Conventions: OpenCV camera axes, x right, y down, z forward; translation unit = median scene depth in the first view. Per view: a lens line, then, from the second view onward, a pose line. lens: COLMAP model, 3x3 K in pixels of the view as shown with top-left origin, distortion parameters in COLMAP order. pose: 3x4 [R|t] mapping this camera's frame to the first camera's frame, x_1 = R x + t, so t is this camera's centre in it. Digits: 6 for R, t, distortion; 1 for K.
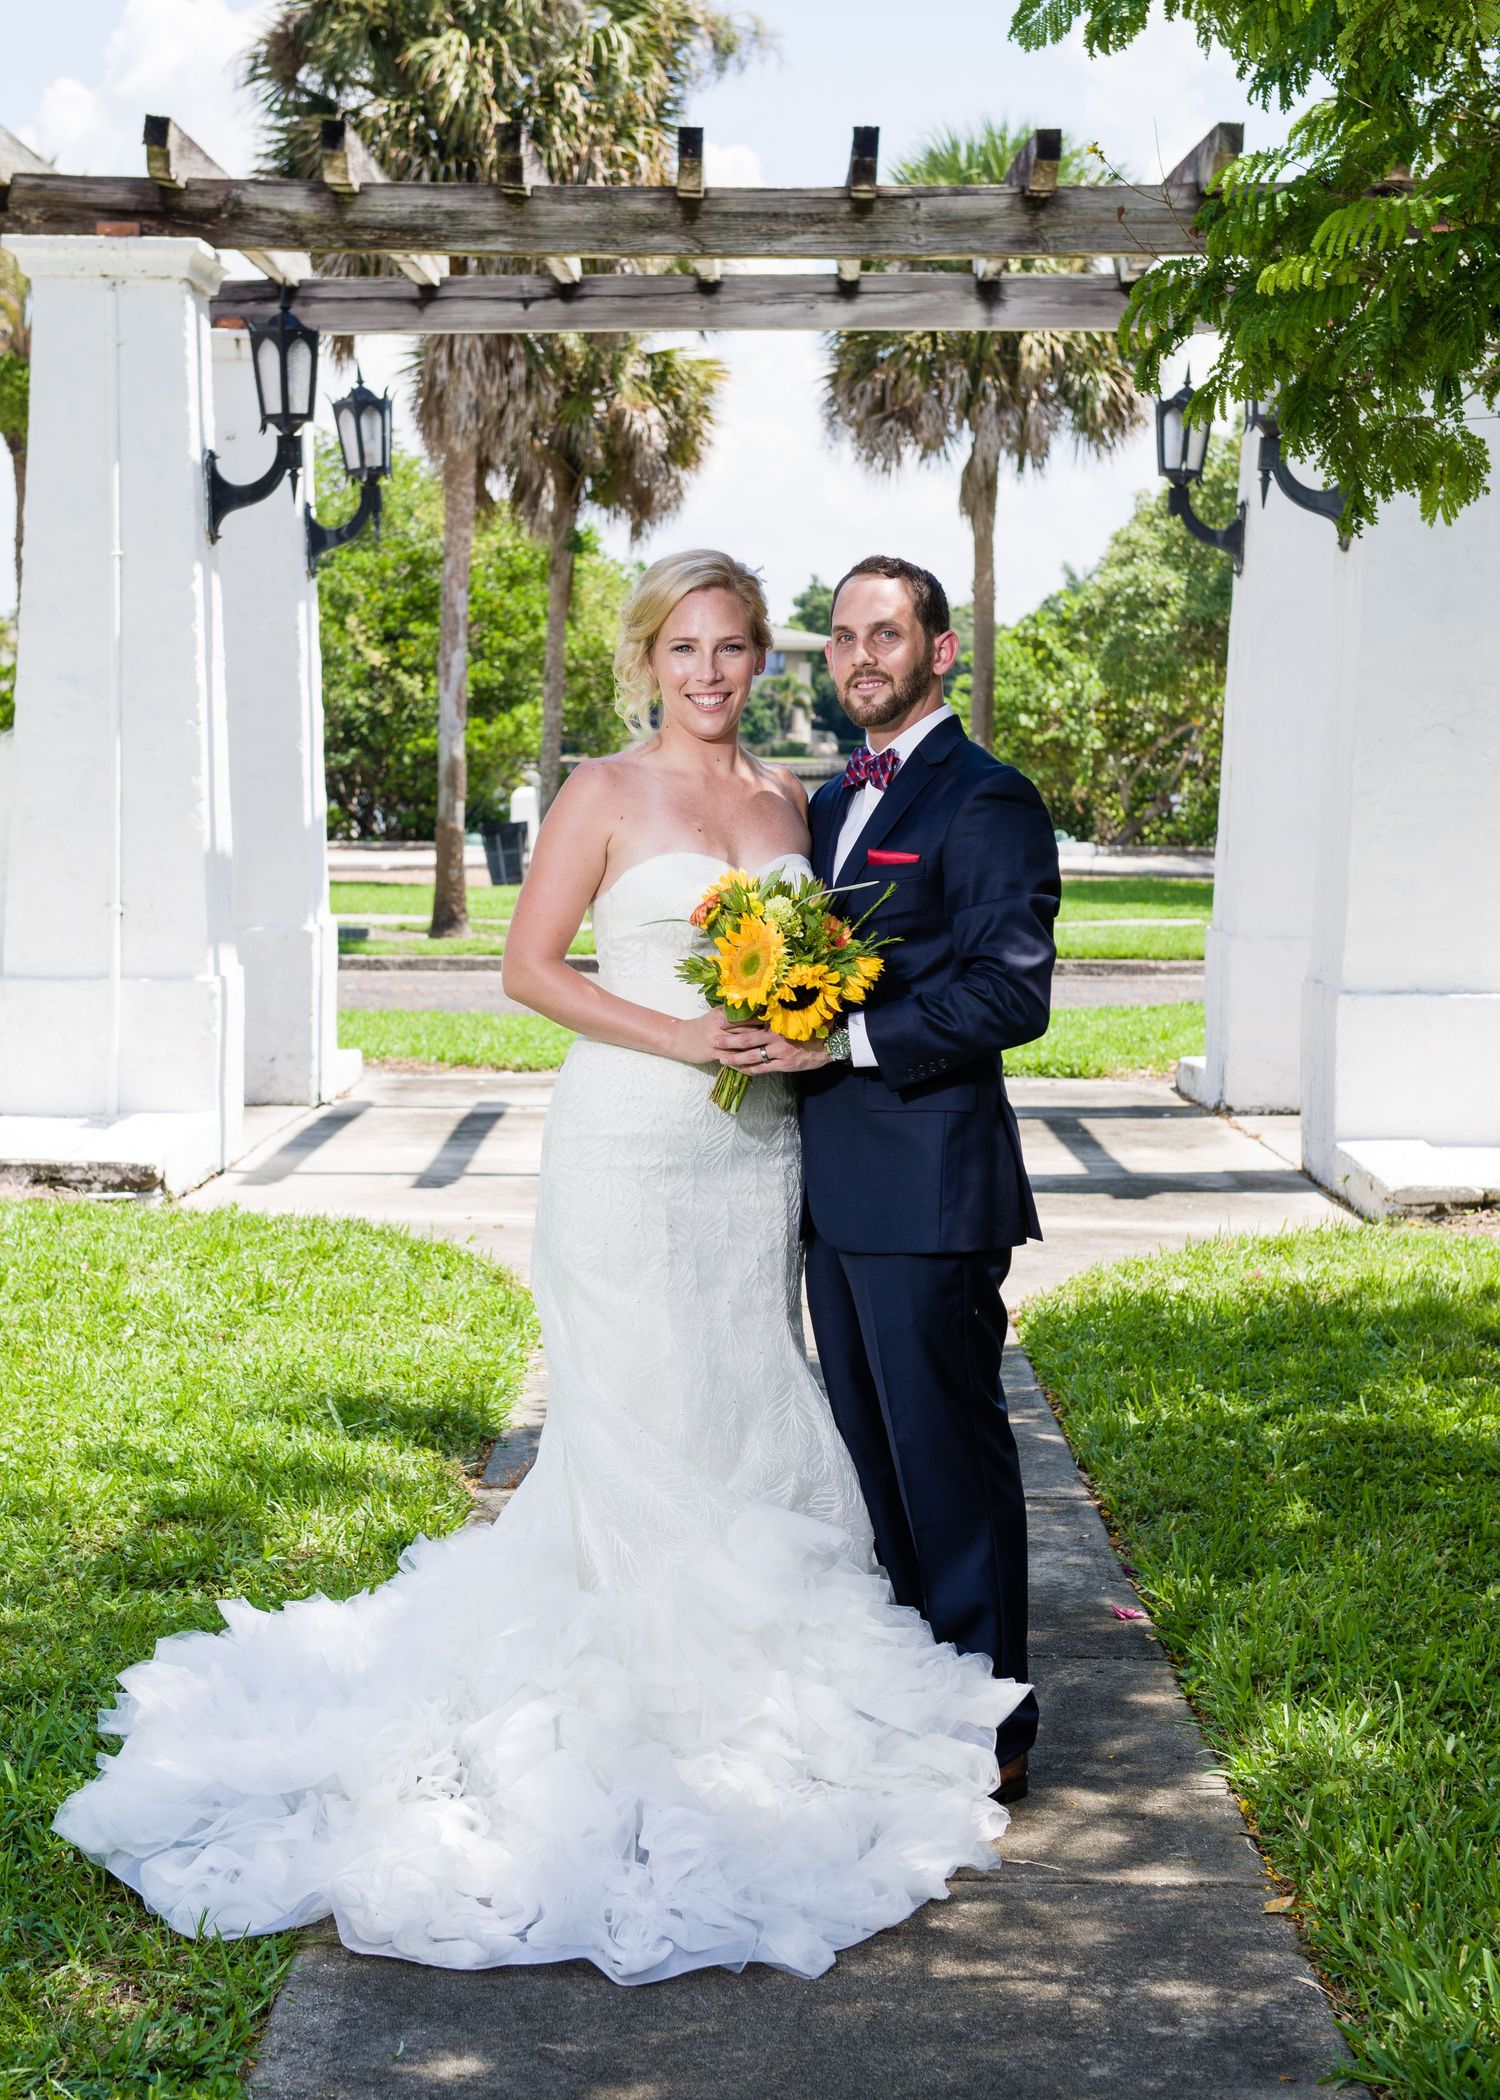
lens RADIAL K [[3990.2, 0, 750.0], [0, 3990.2, 1050.0], [0, 0, 1]] dist [0.071220, -0.349268]
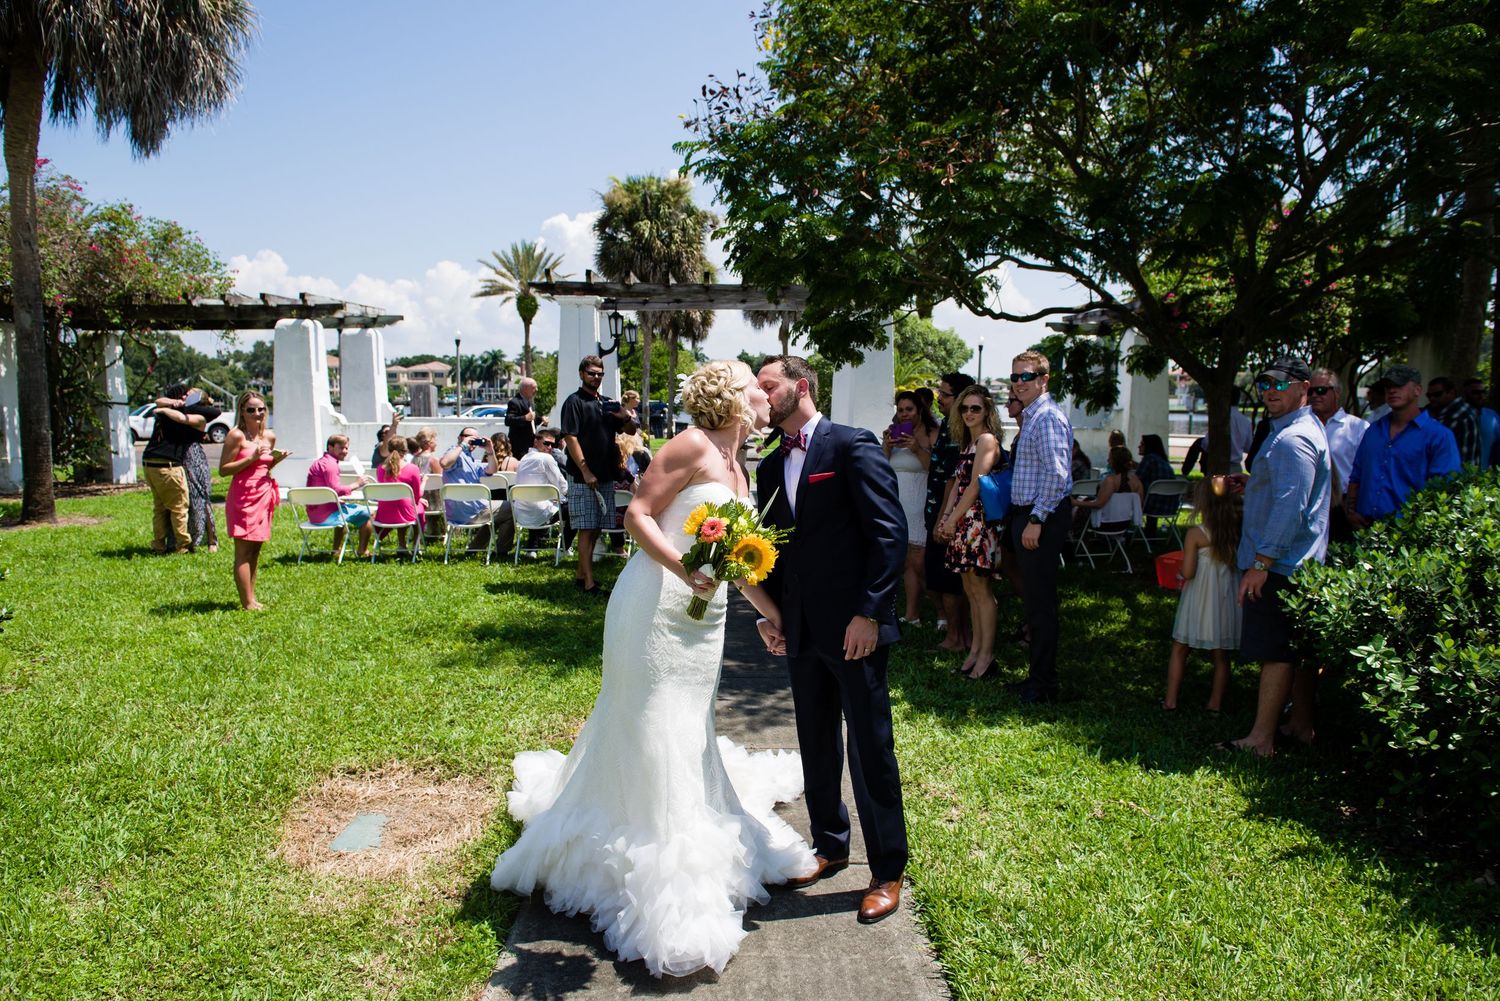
lens RADIAL K [[1130.4, 0, 750.0], [0, 1130.4, 500.5], [0, 0, 1]] dist [0.000827, -0.000458]
pose [[0.999755, -0.005885, 0.021334, 0.001804], [0.005577, 0.999880, 0.014480, 0.003400], [-0.021416, -0.014357, 0.999668, -0.102904]]
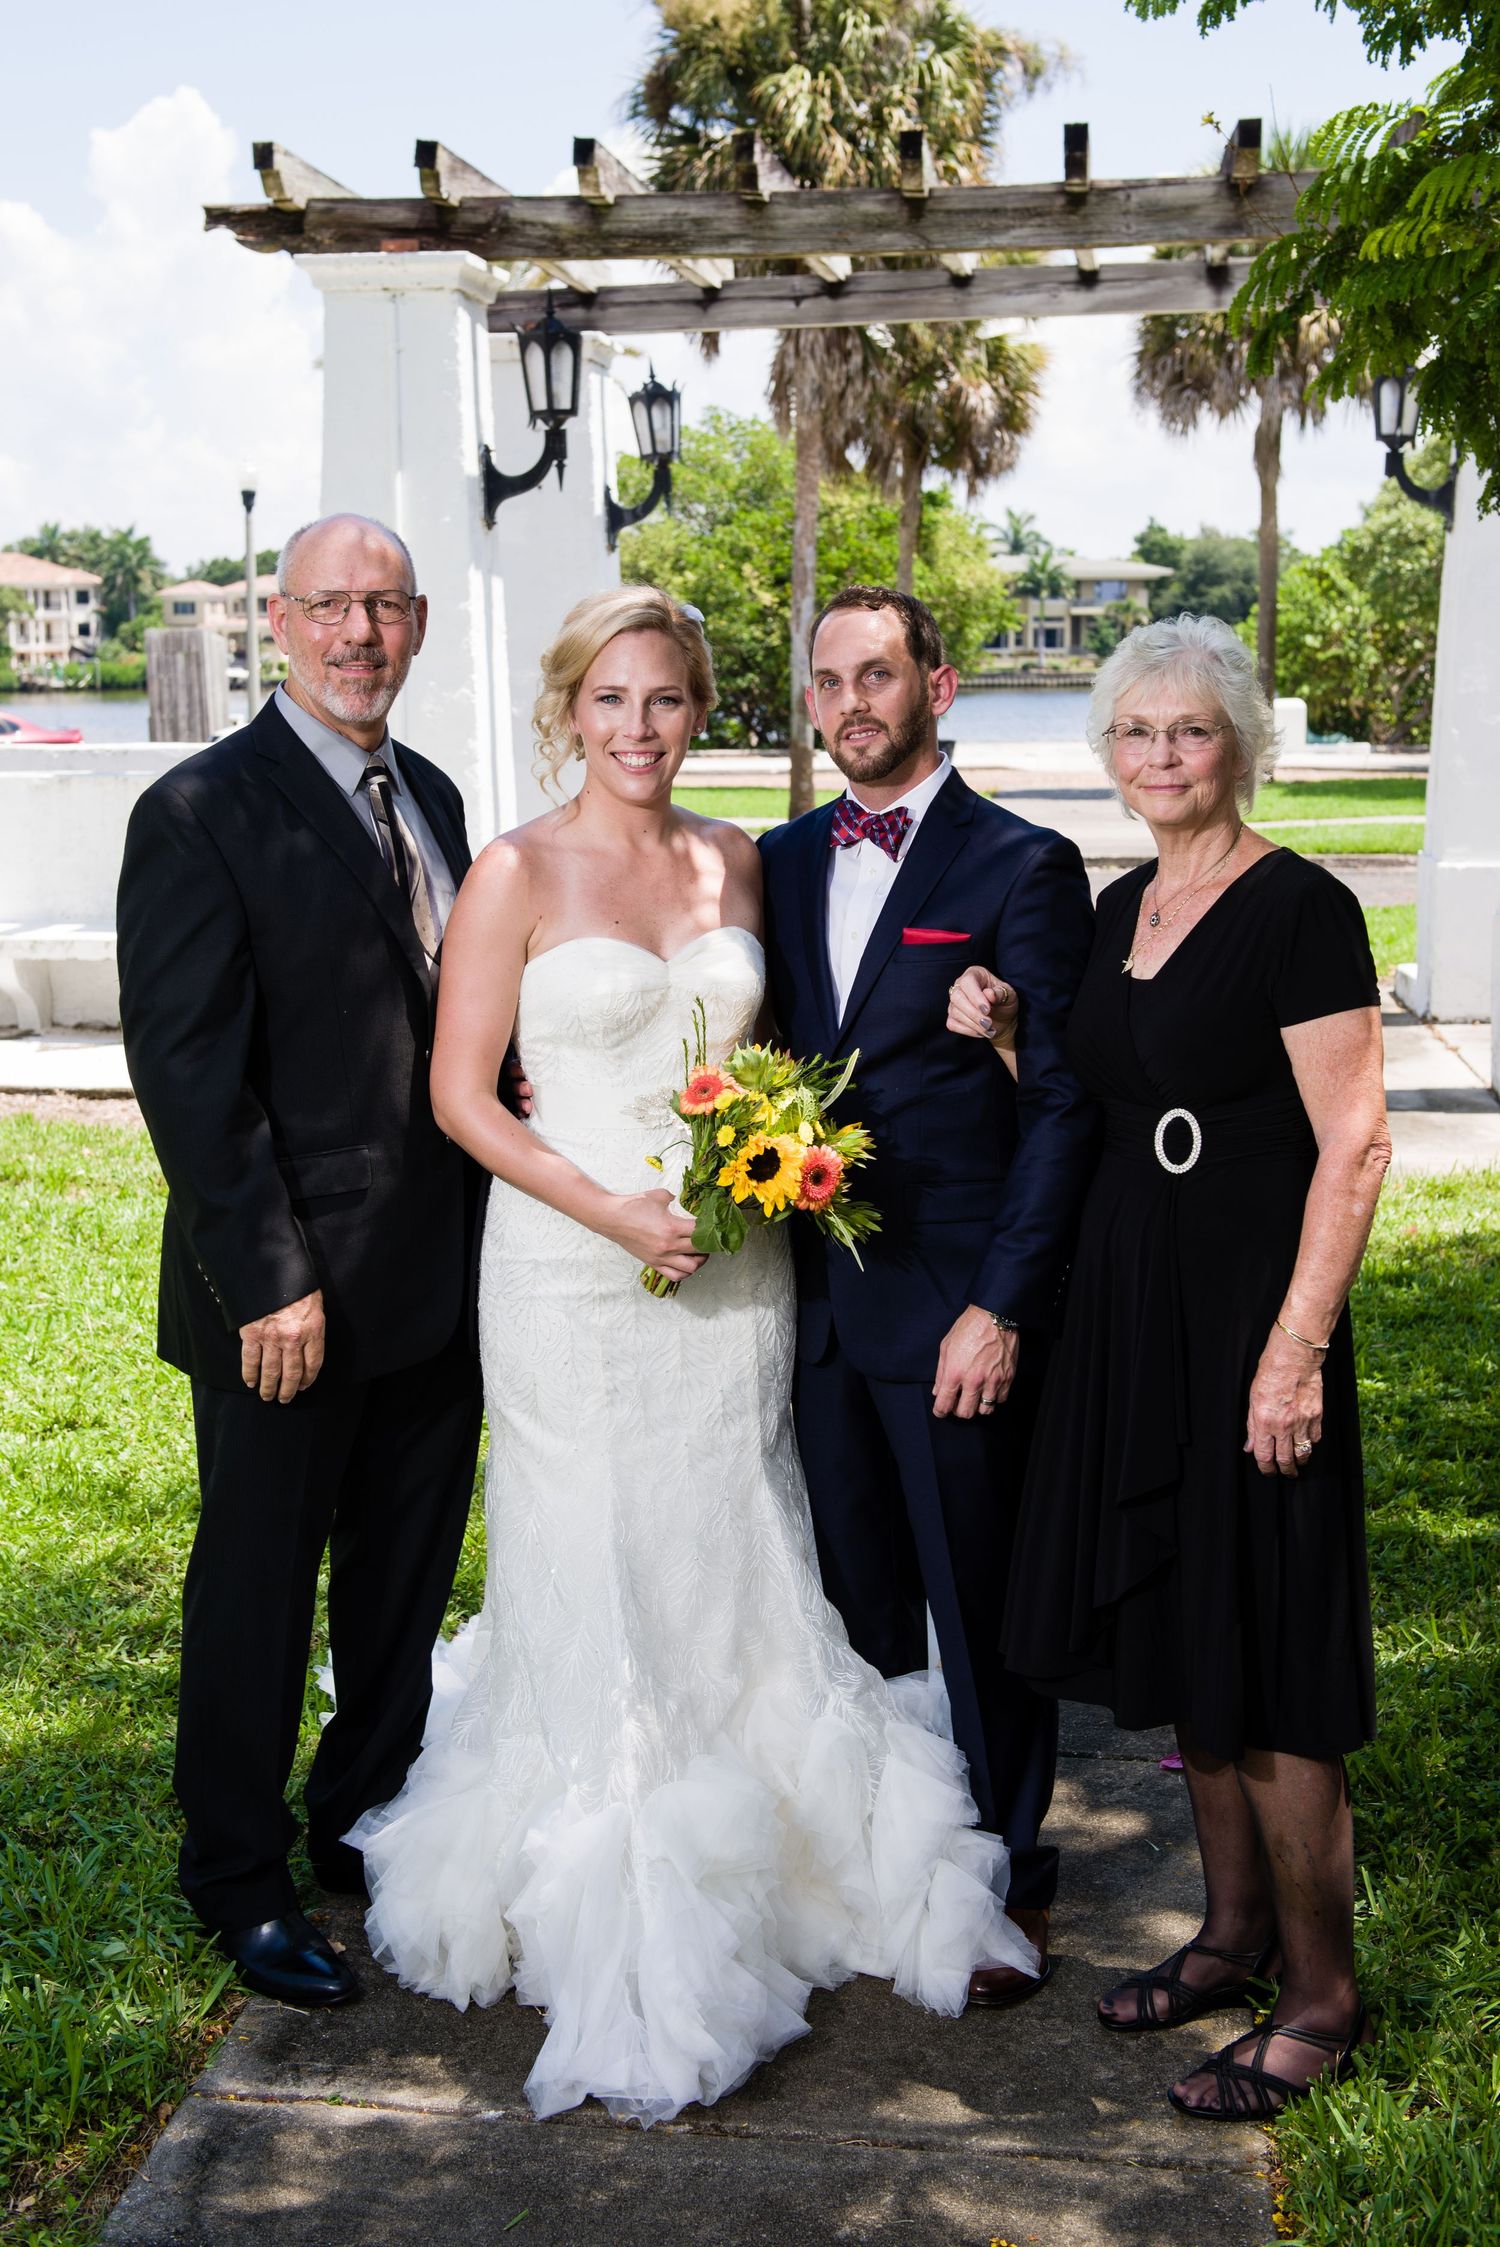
lens RADIAL K [[3189.3, 0, 629.8], [0, 3189.3, 1115.5], [0, 0, 1]] dist [0.020088, 0.015282]
pose [[0.989505, 0.004191, -0.144439, 0.013252], [0.005198, 0.997900, 0.064559, -0.008142], [0.144407, -0.064632, 0.987405, 0.045427]]
